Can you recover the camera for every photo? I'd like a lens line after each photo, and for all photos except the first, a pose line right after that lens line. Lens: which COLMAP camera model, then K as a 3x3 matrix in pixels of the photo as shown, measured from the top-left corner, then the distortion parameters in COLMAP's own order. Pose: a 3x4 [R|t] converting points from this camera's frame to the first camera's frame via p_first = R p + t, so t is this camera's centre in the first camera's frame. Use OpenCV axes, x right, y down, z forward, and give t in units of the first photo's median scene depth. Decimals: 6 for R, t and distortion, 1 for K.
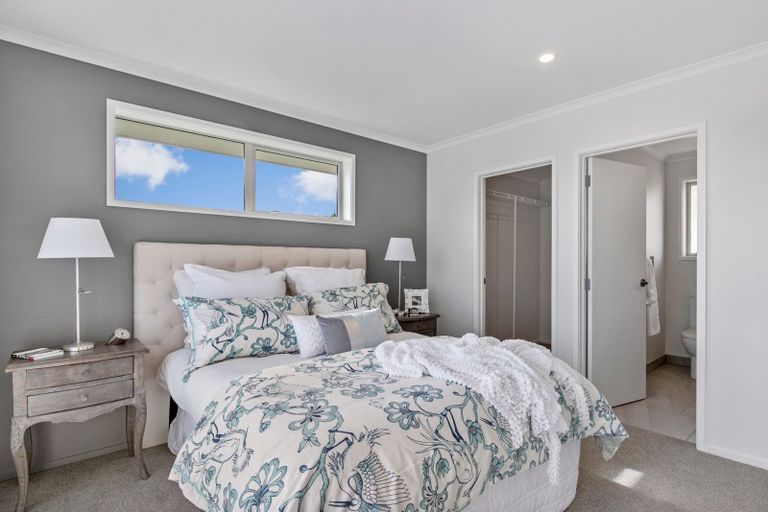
lens RADIAL K [[410.2, 0, 385.7], [0, 410.2, 260.6], [0, 0, 1]] dist [0.001497, 0.000519]
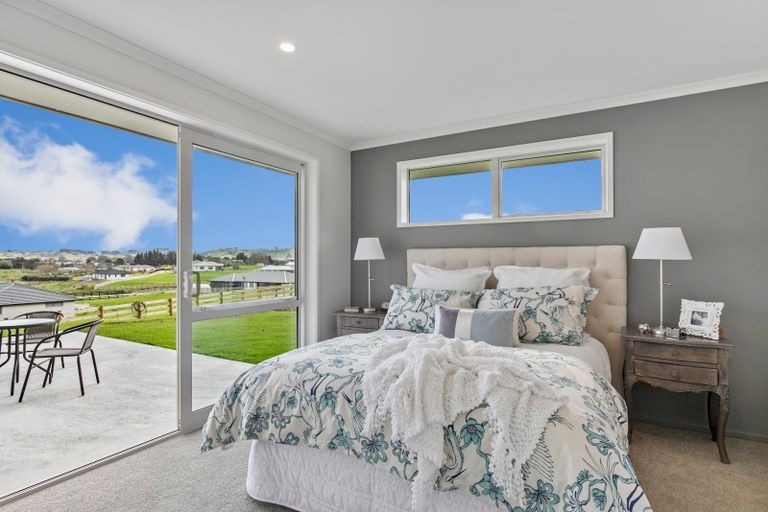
lens RADIAL K [[410.2, 0, 385.7], [0, 410.2, 260.6], [0, 0, 1]] dist [0.001497, 0.000519]
pose [[0.294561, -0.007115, -0.955606, 0.944742], [0.005229, 0.999969, -0.005833, 0.007342], [0.955618, -0.003279, 0.294589, 0.517702]]
